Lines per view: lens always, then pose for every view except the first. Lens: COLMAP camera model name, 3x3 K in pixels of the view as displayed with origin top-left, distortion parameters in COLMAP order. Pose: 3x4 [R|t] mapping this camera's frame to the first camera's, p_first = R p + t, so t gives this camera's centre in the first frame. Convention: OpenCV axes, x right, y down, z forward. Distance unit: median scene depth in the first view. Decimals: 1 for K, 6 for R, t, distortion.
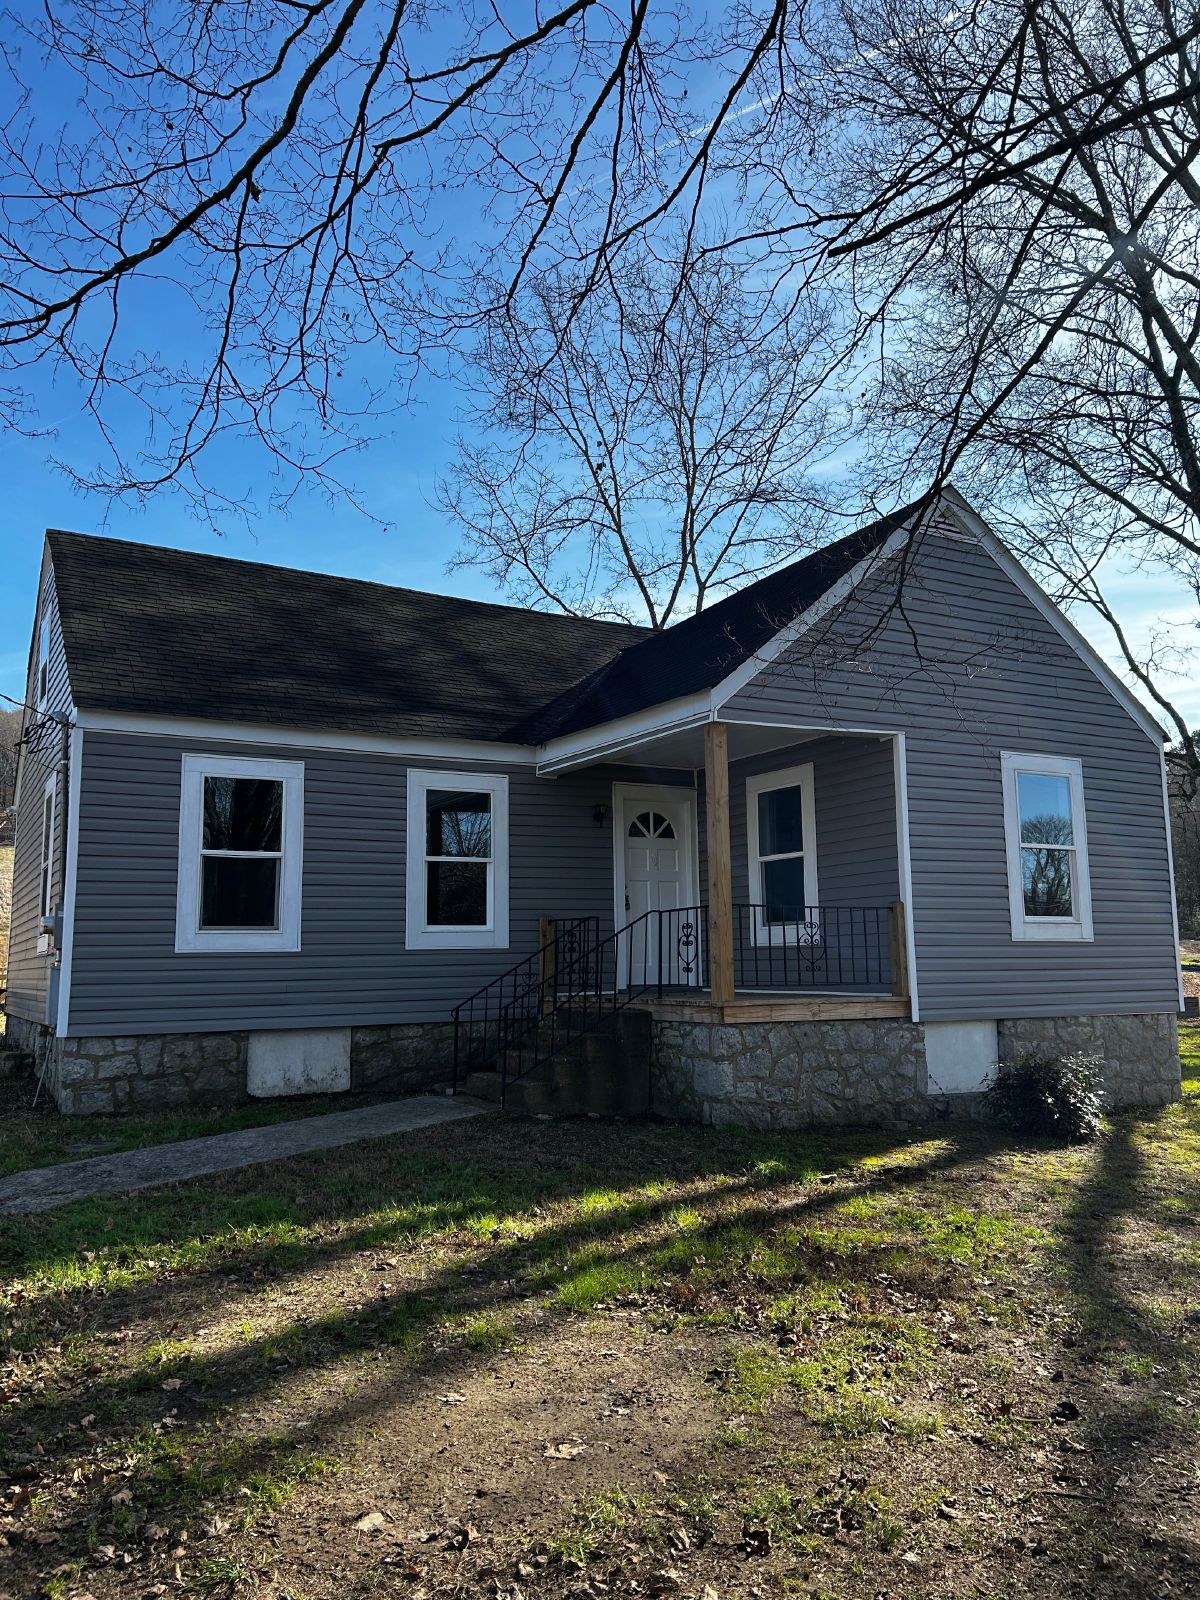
lens RADIAL K [[1197.1, 0, 599.2], [0, 1197.1, 798.7], [0, 0, 1]] dist [0.040433, -0.009864]
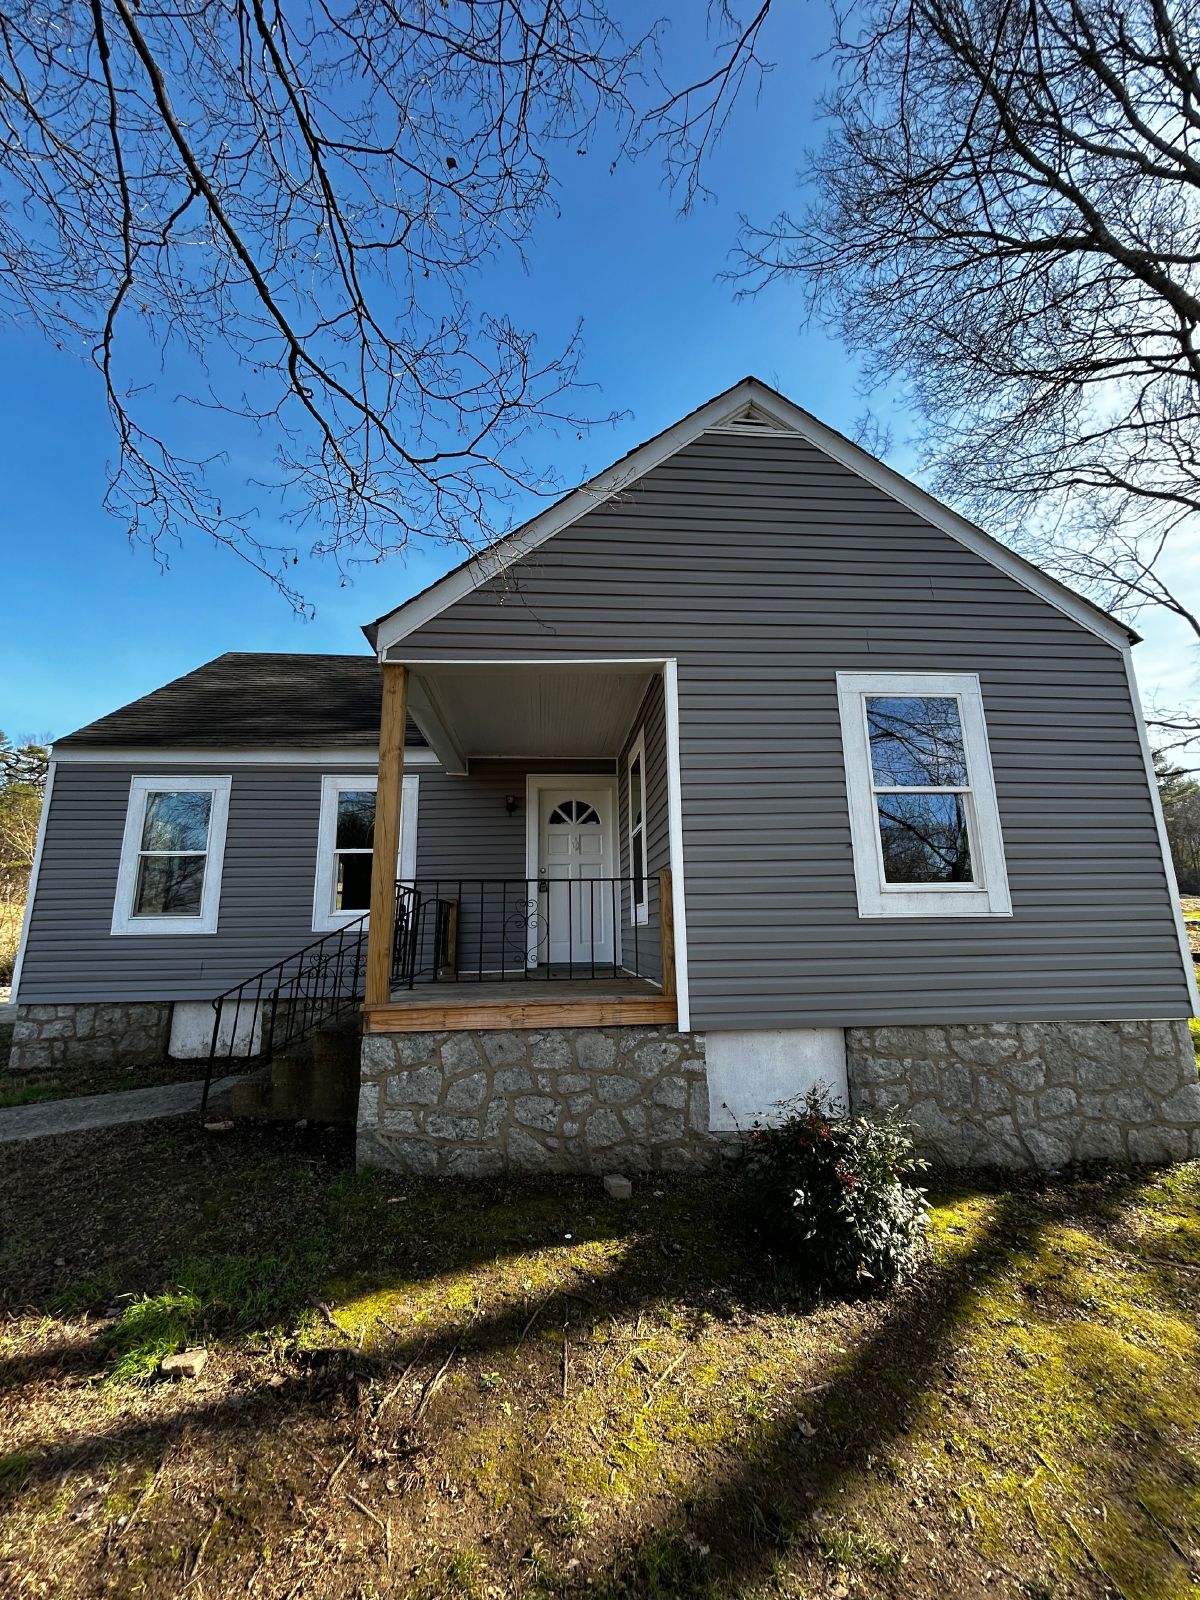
lens RADIAL K [[634.3, 0, 599.9], [0, 634.3, 800.0], [0, 0, 1]] dist [0.003904, 0.000759]
pose [[0.908972, -0.086305, -0.407825, 0.384827], [0.062903, 0.995528, -0.070475, 0.067483], [0.412083, 0.038406, 0.910336, 0.613062]]
